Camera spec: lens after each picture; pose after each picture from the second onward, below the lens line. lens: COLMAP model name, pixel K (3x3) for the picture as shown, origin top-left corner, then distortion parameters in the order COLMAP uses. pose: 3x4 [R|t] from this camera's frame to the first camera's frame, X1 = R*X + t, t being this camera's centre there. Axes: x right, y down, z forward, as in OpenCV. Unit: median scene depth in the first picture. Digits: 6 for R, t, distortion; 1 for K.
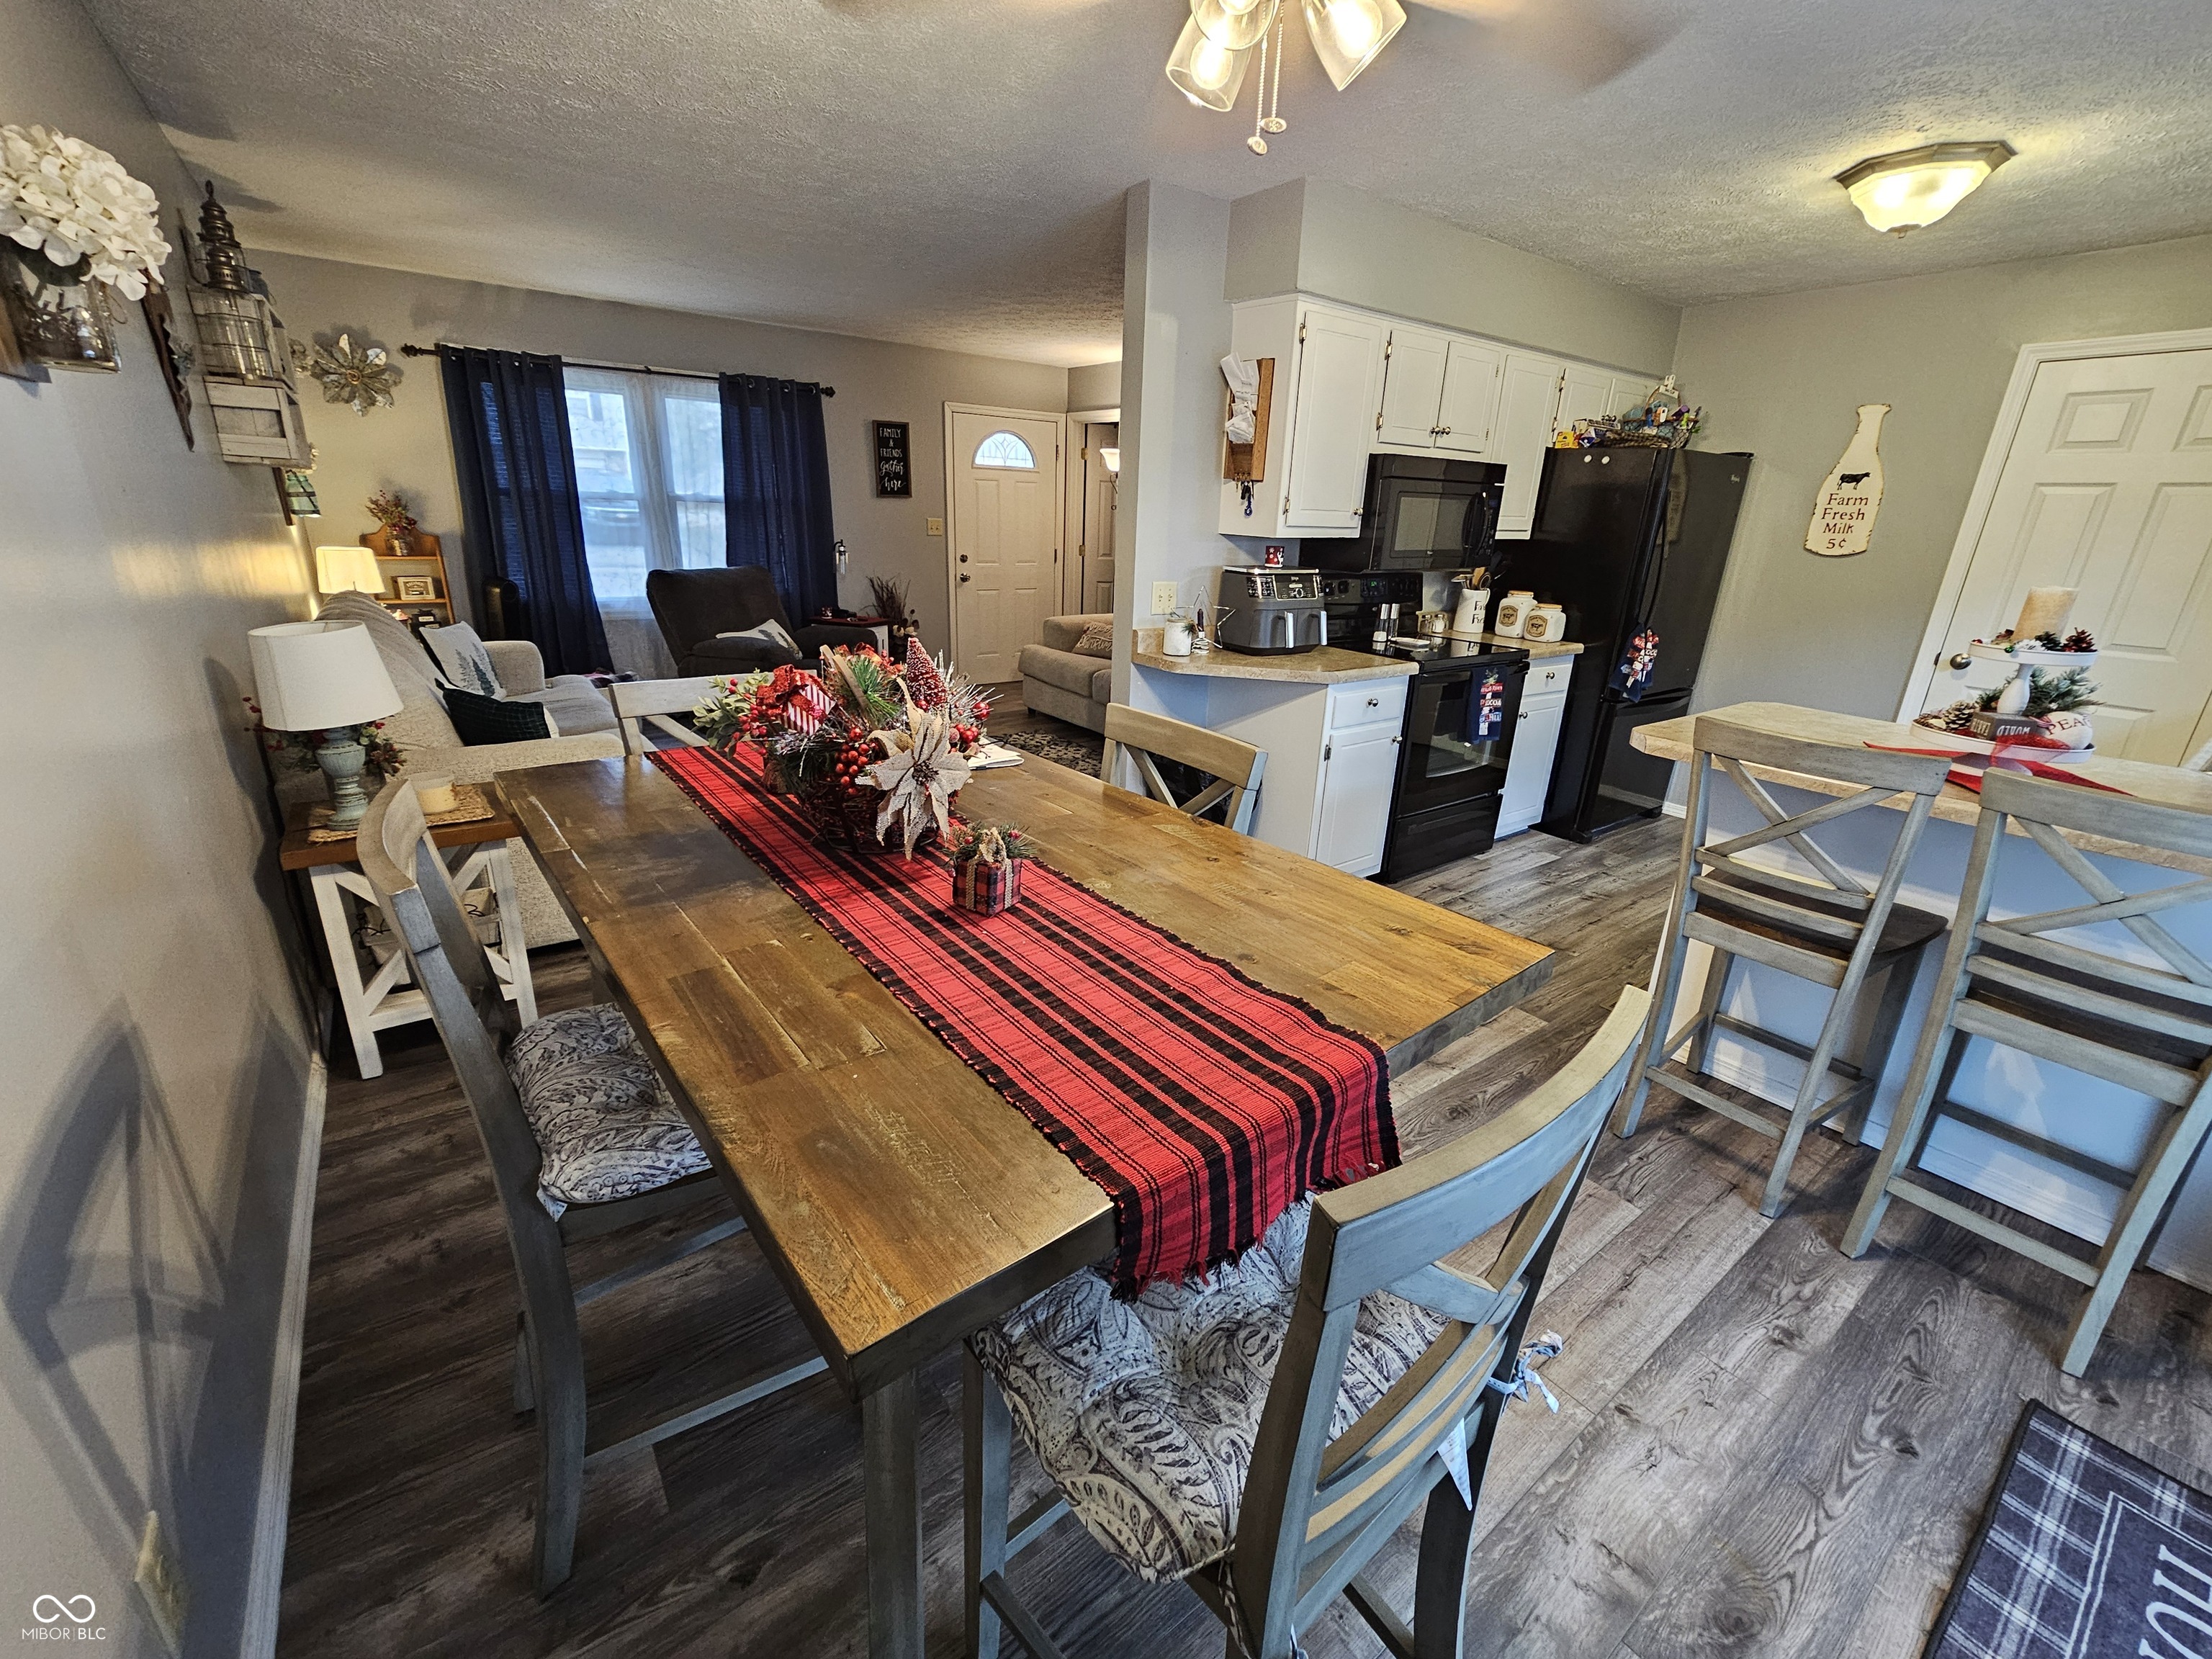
lens RADIAL K [[913.8, 0, 1102.5], [0, 913.8, 835.1], [0, 0, 1]] dist [-0.010685, 0.005980]
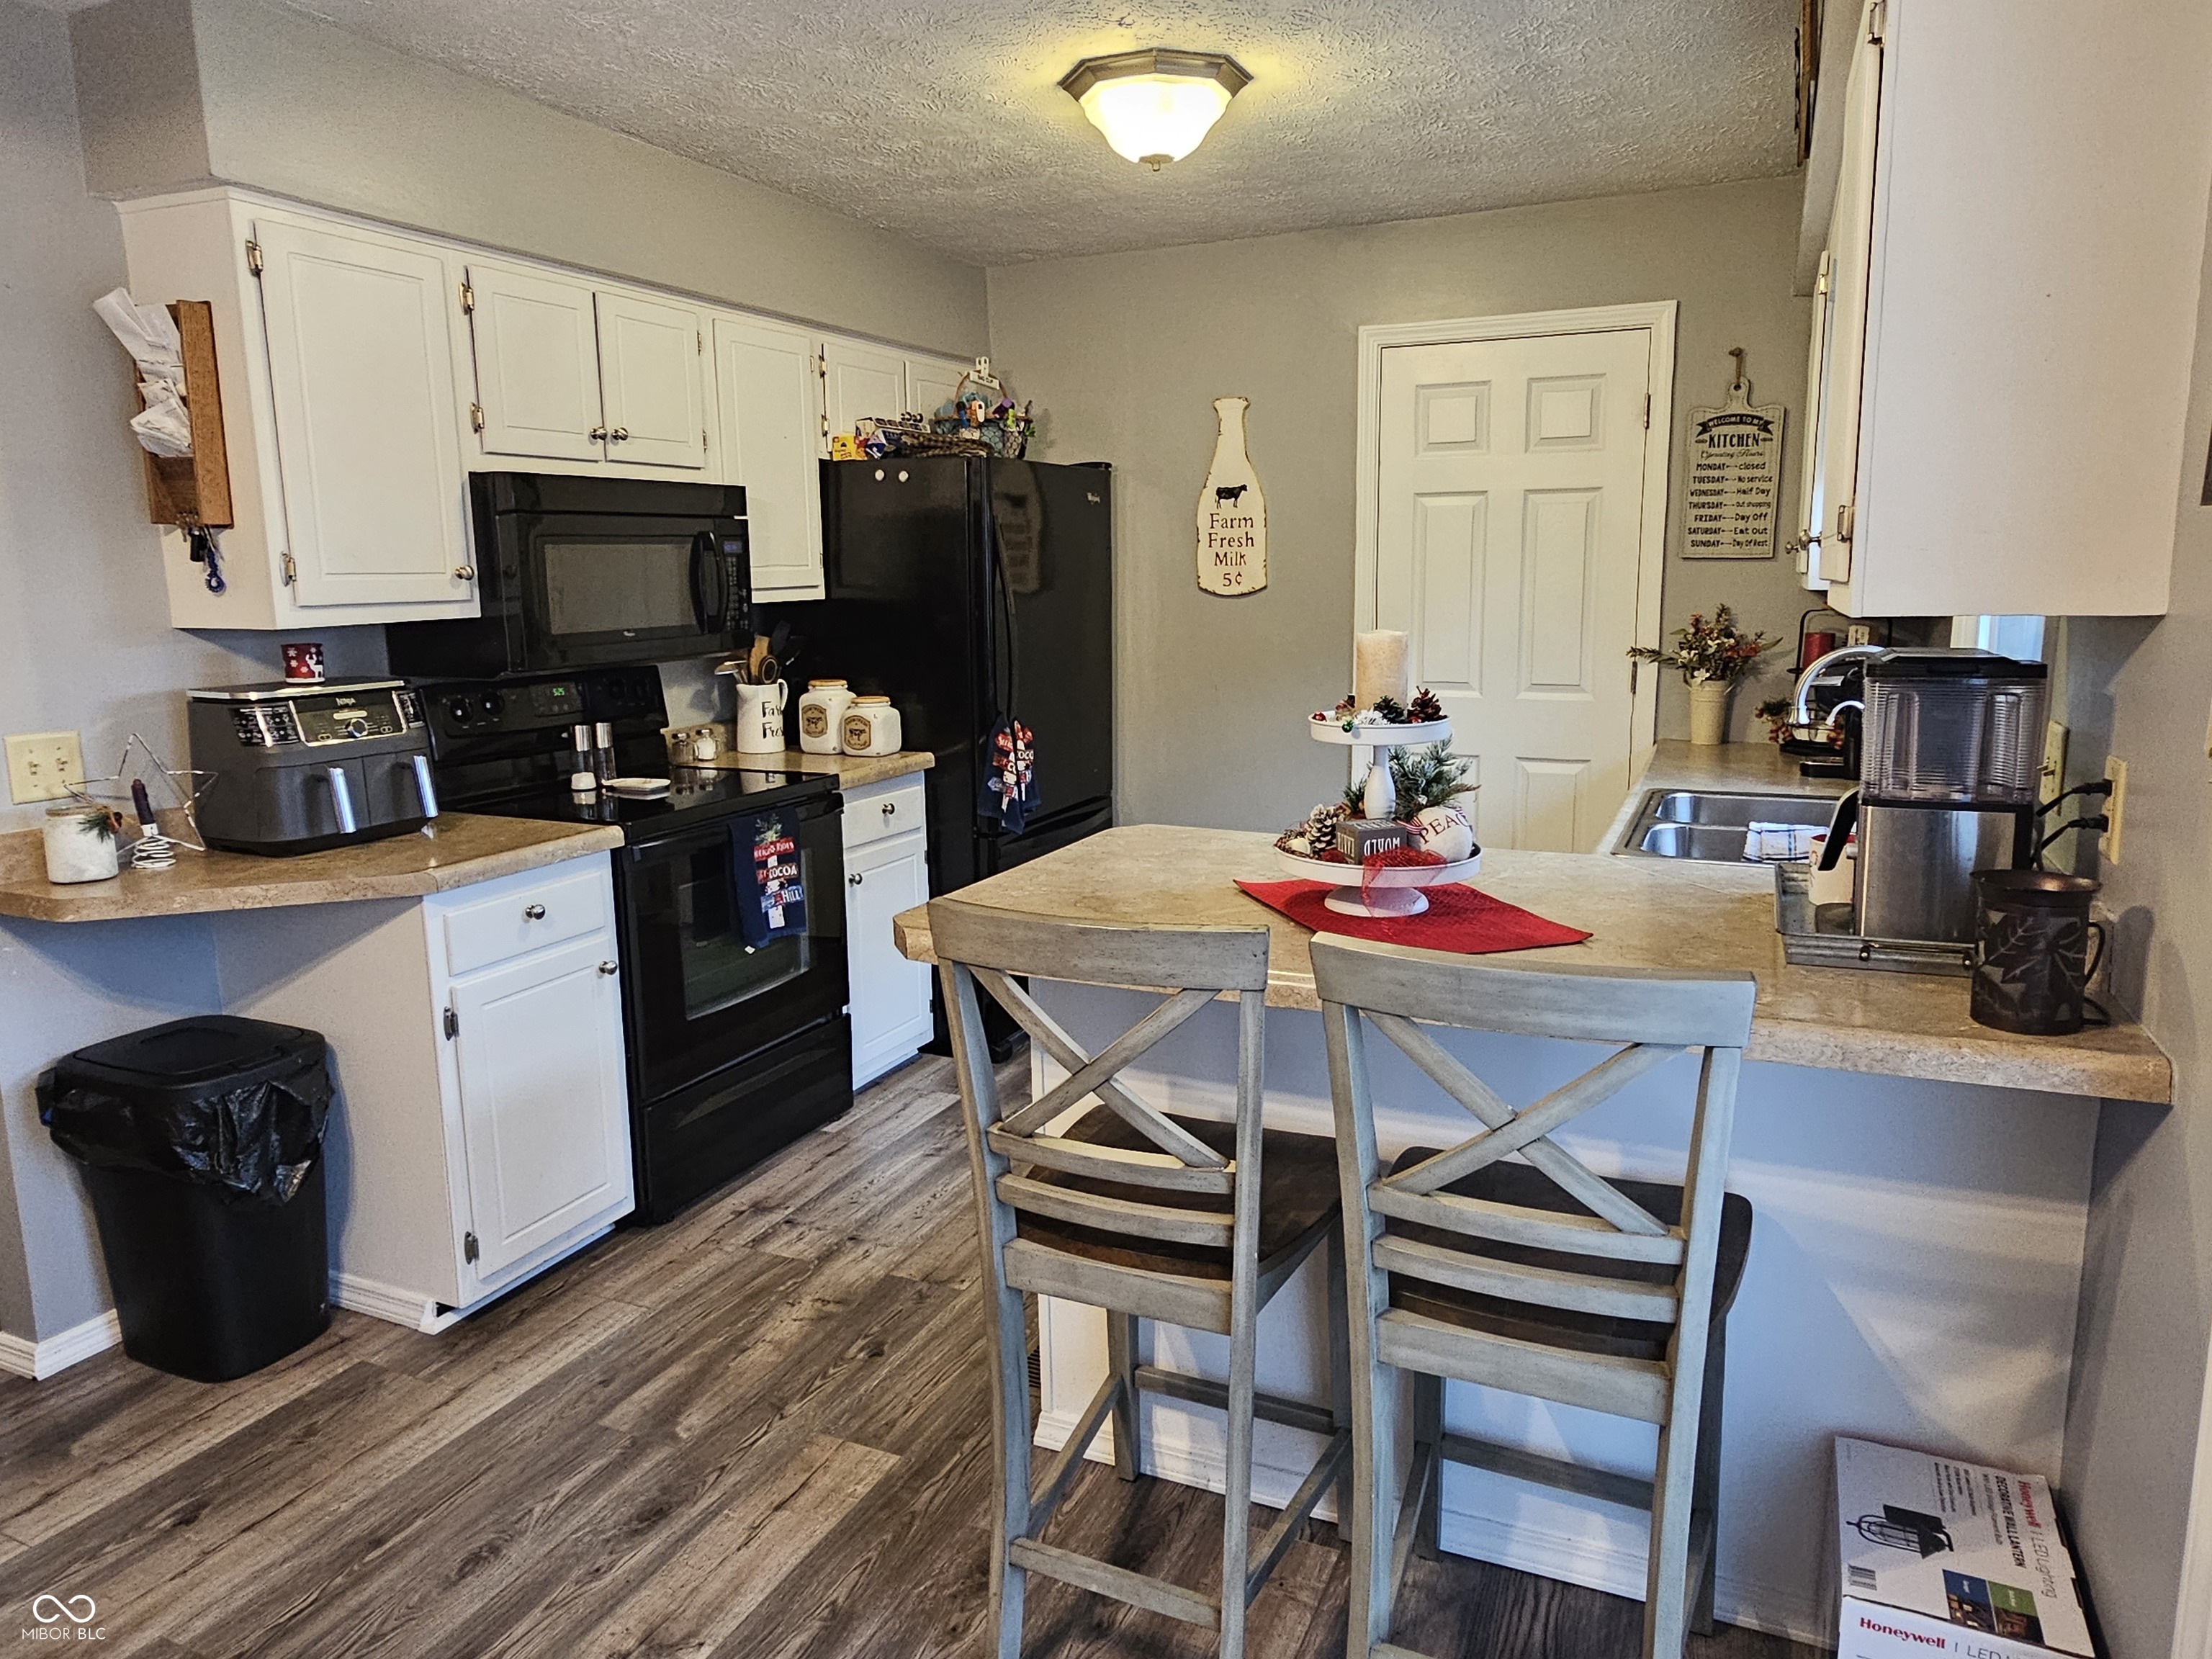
lens RADIAL K [[1442.0, 0, 1106.0], [0, 1442.0, 829.5], [0, 0, 1]] dist [-0.020971, 0.035591]
pose [[0.873383, -0.133521, 0.468374, 0.179925], [0.206306, 0.972570, -0.107449, -0.029127], [-0.441180, 0.190473, 0.876972, 0.091312]]
